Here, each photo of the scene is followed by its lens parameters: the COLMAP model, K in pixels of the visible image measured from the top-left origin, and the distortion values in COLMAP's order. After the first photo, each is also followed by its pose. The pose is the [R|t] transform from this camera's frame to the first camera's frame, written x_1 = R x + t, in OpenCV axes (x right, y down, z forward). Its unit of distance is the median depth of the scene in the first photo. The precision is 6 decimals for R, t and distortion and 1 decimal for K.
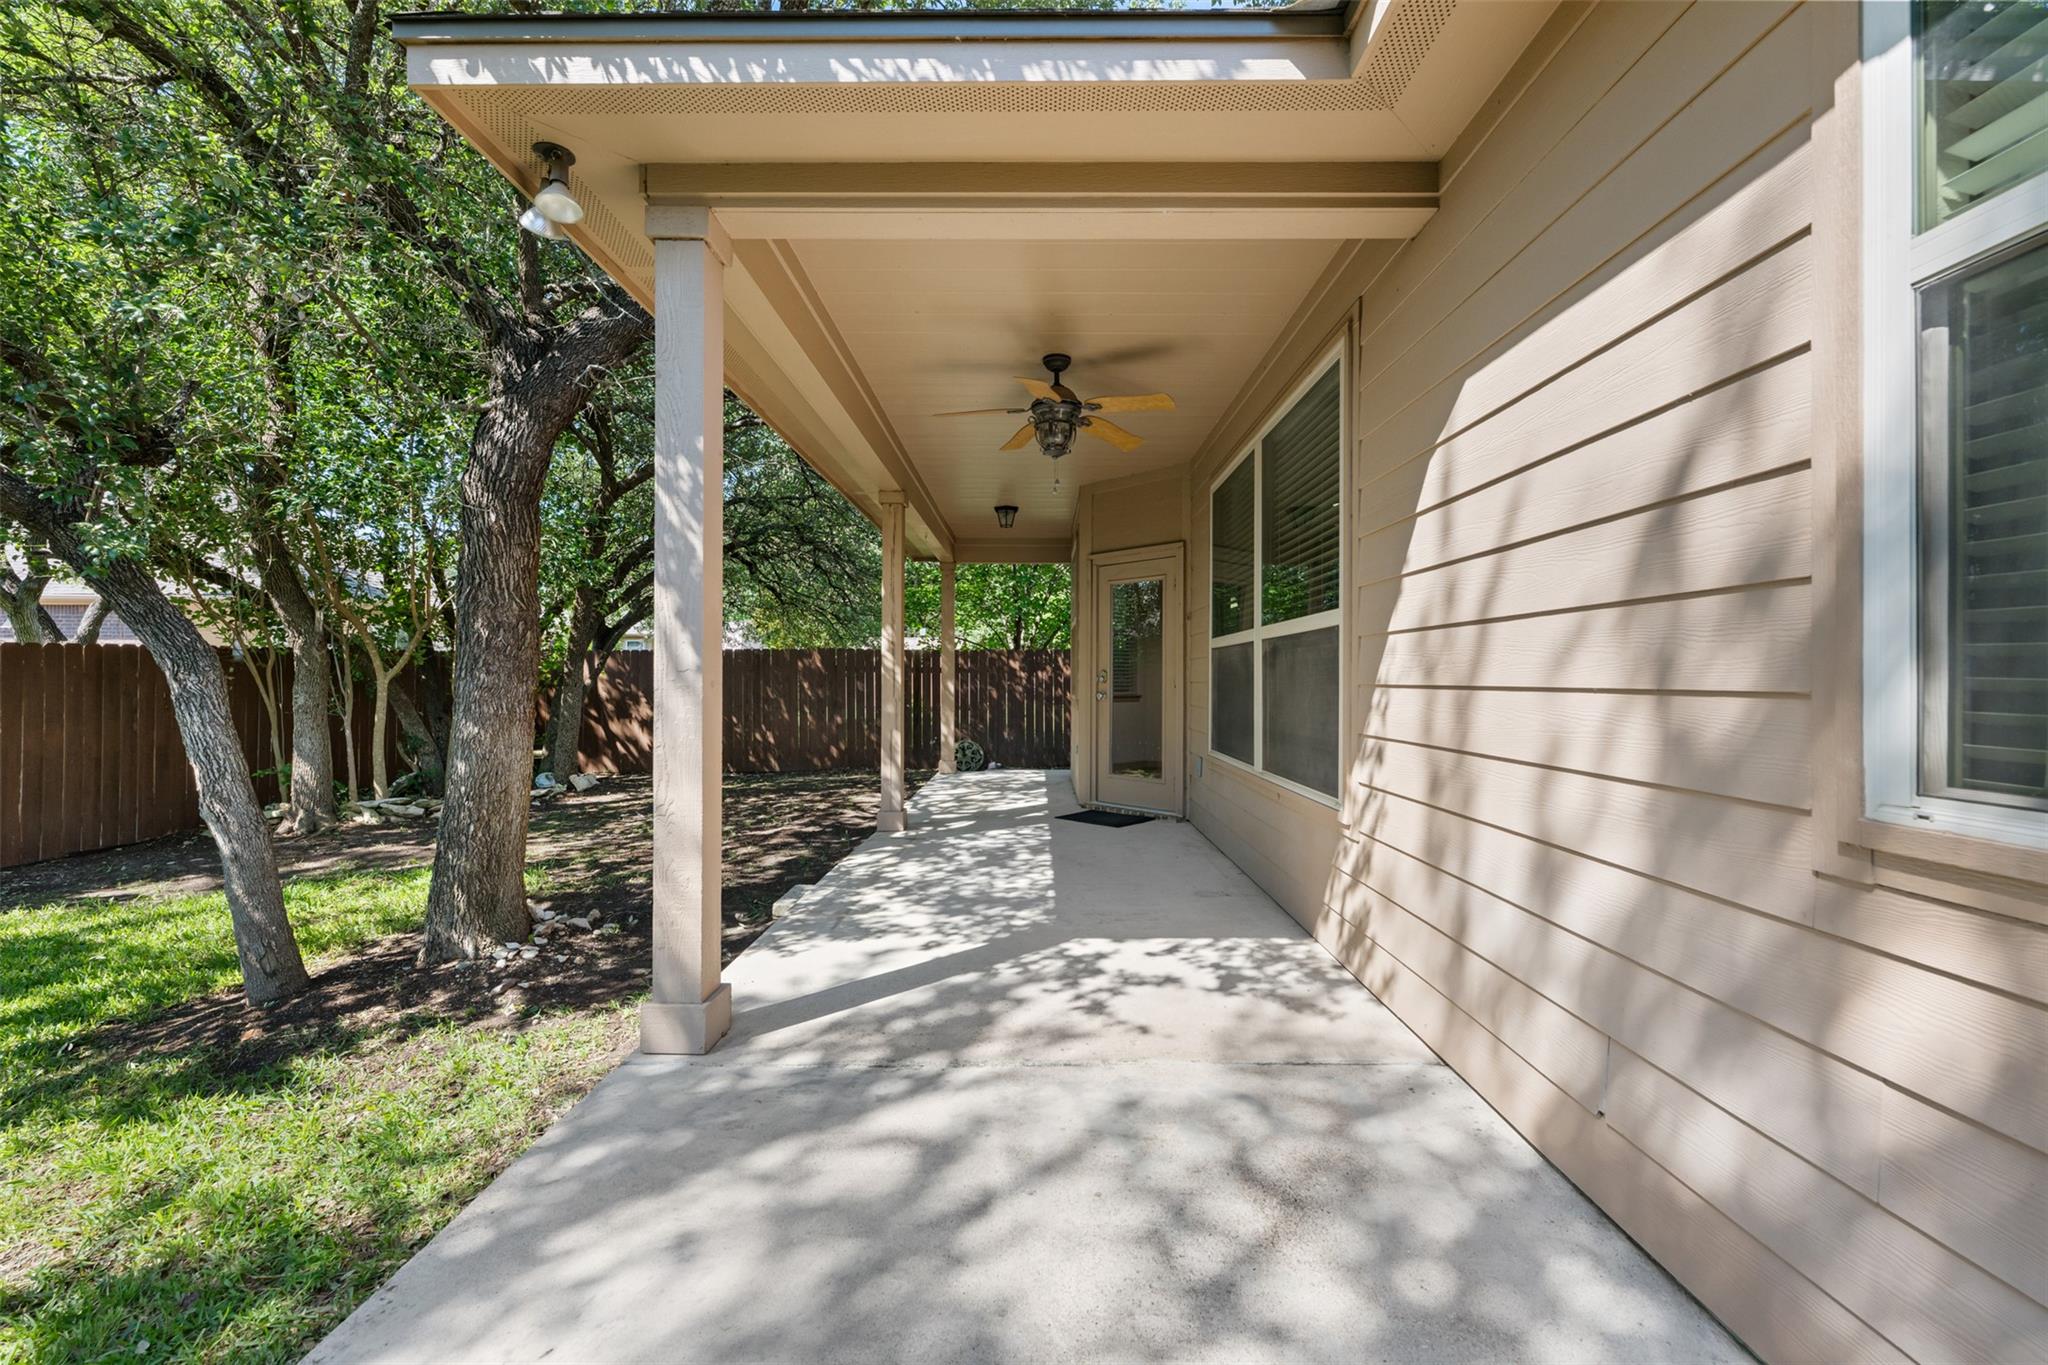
lens RADIAL K [[813.4, 0, 1016.6], [0, 813.4, 682.0], [0, 0, 1]] dist [-0.000580, -0.000088]
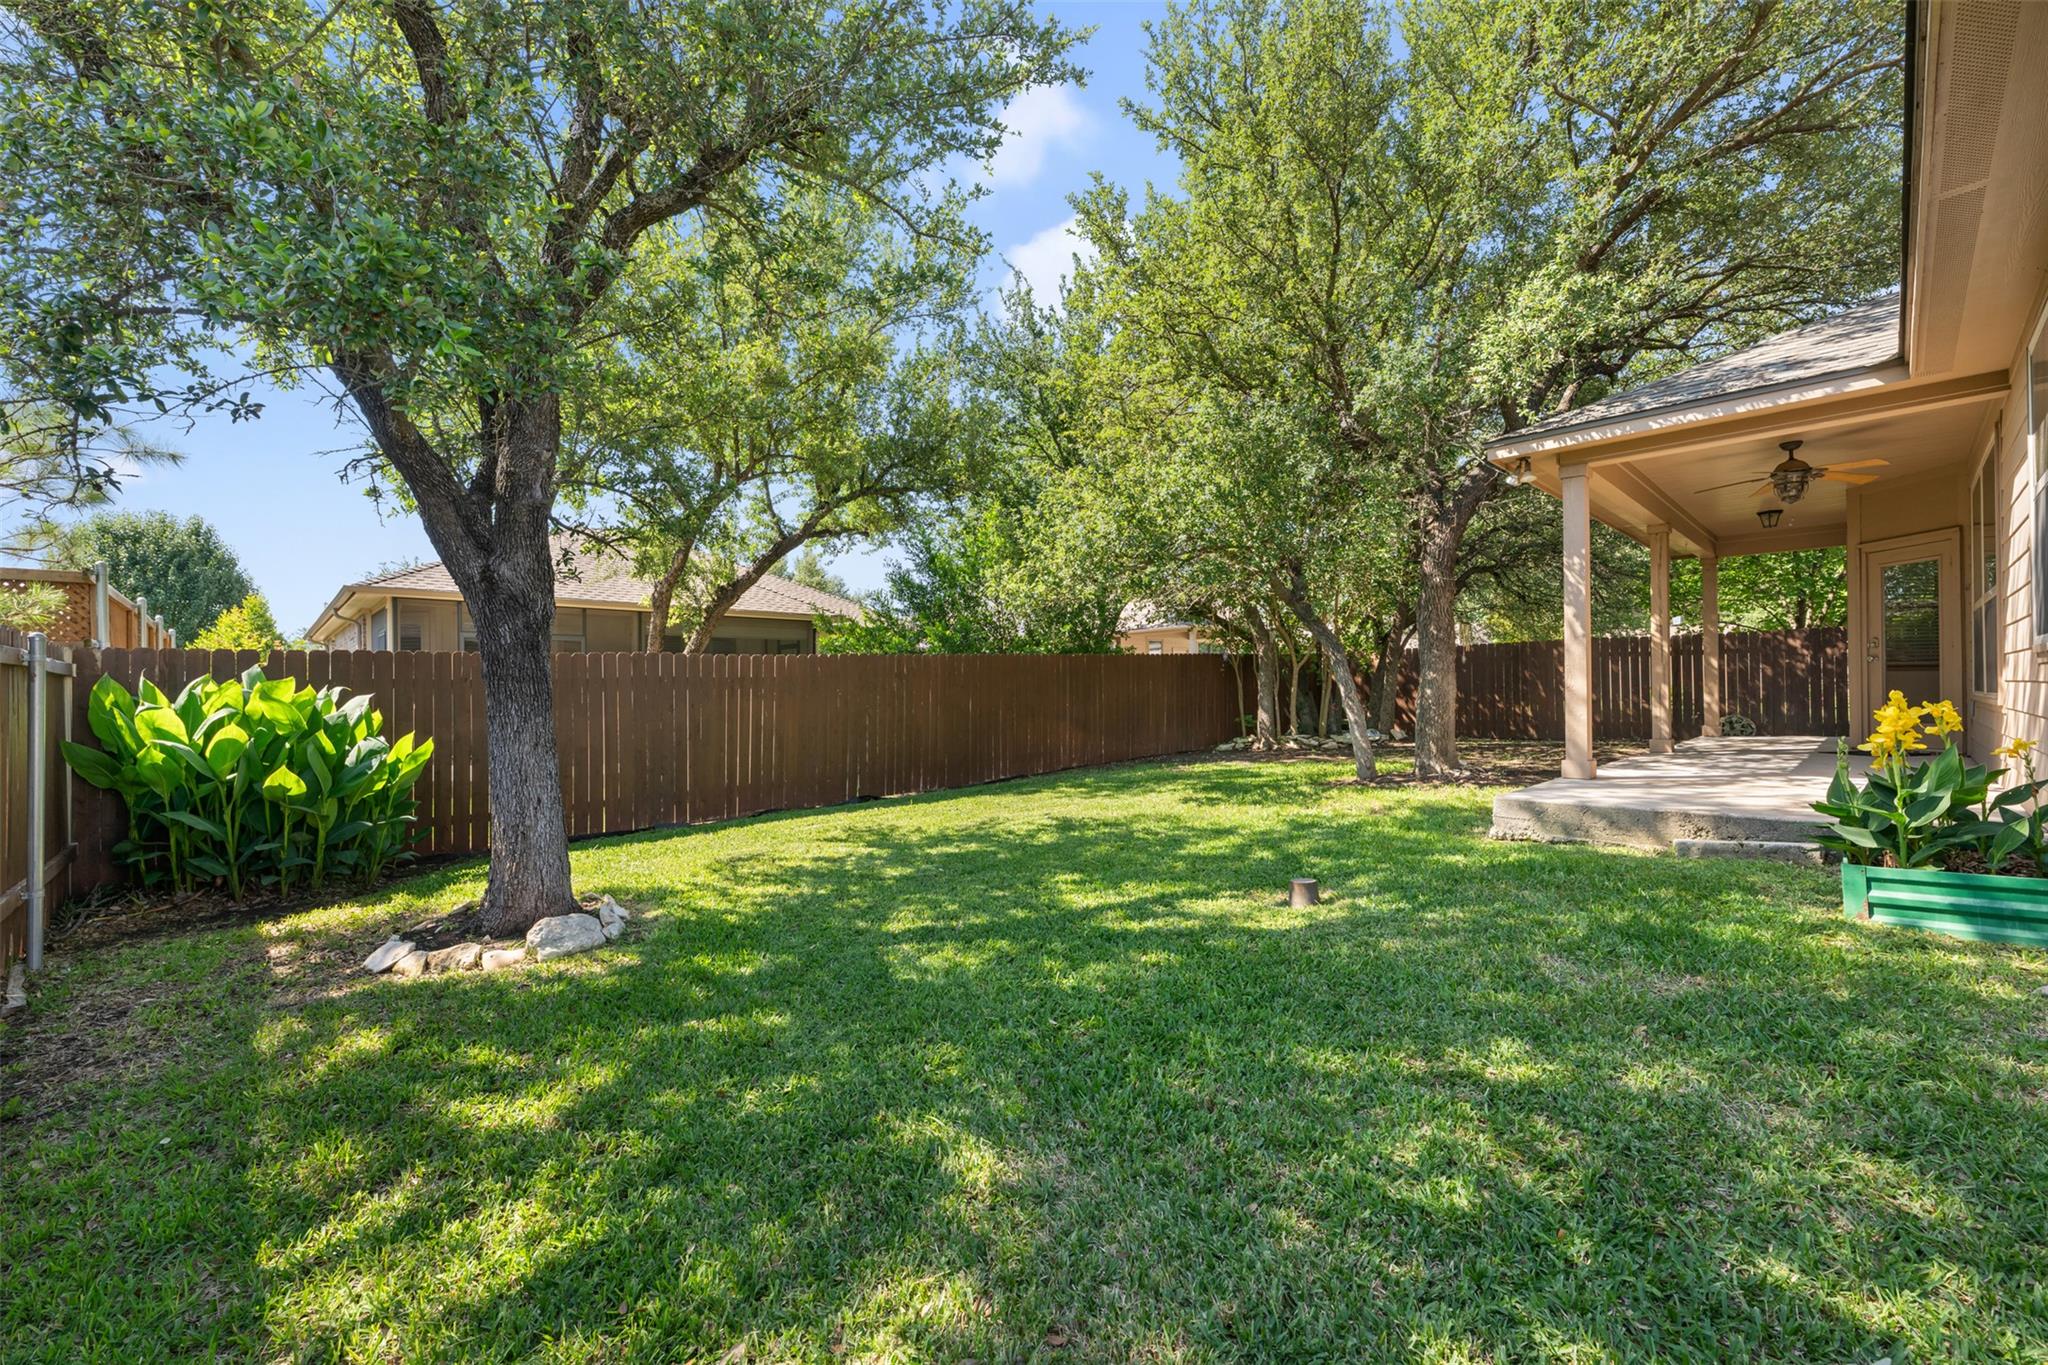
lens RADIAL K [[813.4, 0, 1020.3], [0, 813.4, 694.1], [0, 0, 1]] dist [-0.000580, -0.000088]
pose [[0.701635, -0.011821, -0.712438, 0.066770], [0.015313, 0.999882, -0.001510, 0.048303], [0.712372, -0.009850, 0.701733, -0.696092]]
